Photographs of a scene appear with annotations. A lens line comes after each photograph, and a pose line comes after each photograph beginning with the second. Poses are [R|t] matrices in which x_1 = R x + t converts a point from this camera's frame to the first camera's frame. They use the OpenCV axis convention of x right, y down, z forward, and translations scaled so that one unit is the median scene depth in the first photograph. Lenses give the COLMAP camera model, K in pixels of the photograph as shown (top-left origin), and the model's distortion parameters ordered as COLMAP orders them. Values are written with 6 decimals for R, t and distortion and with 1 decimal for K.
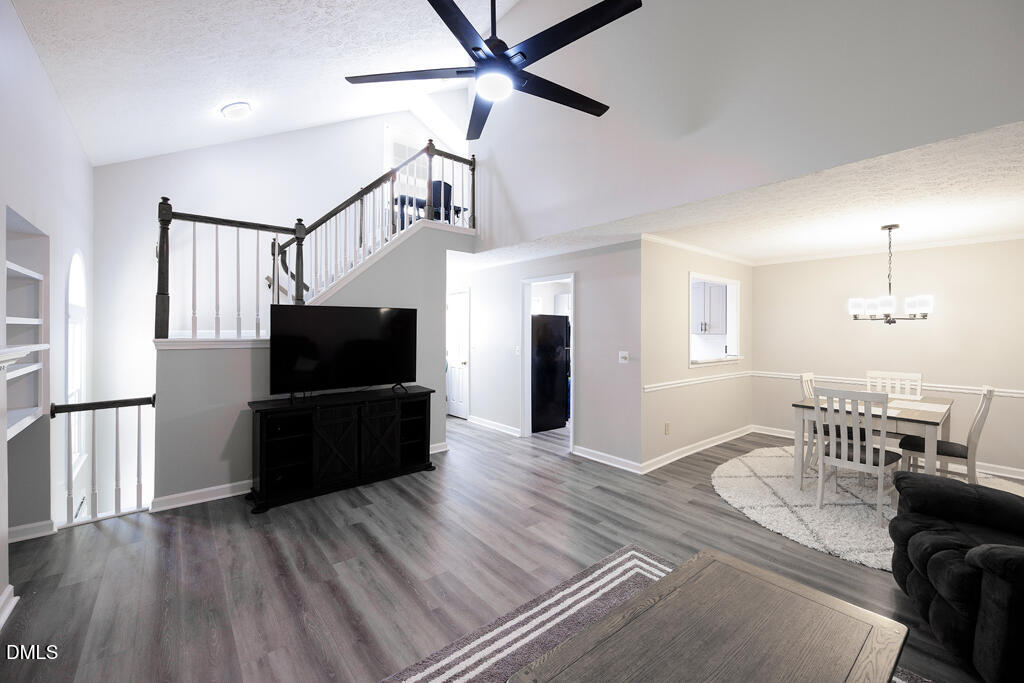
lens RADIAL K [[418.2, 0, 512.2], [0, 418.2, 330.9], [0, 0, 1]] dist [-0.000801, -0.000020]
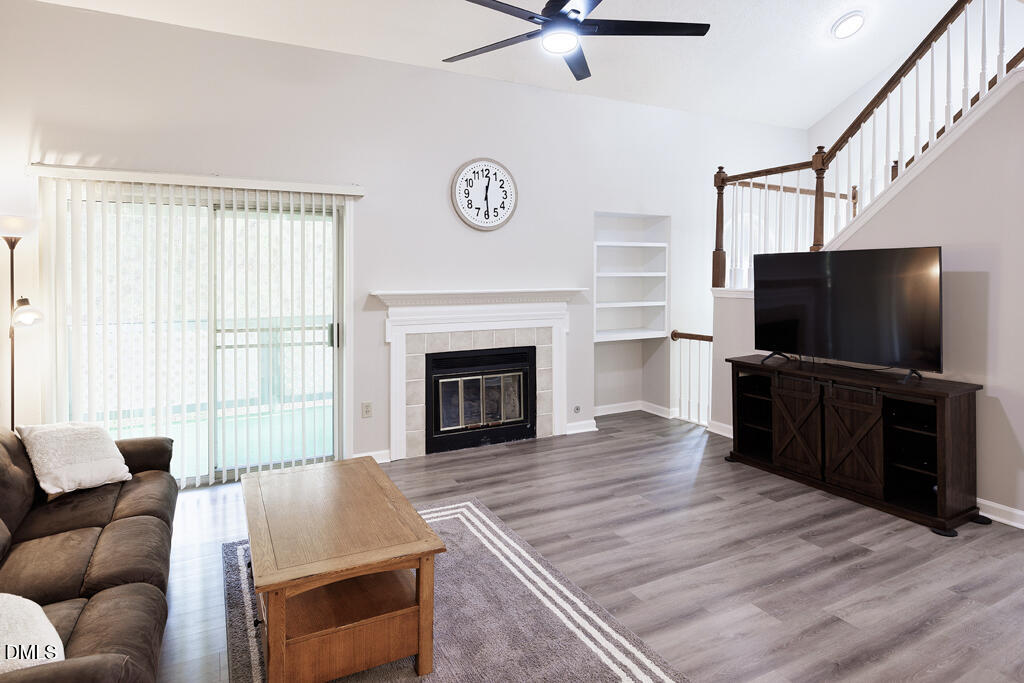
lens RADIAL K [[577.7, 0, 508.8], [0, 577.7, 277.9], [0, 0, 1]] dist [-0.004859, -0.001307]
pose [[-0.213850, 0.001520, -0.976865, 0.954630], [-0.007380, 0.999968, 0.003172, -0.011184], [0.976839, 0.007888, -0.213832, 0.835471]]
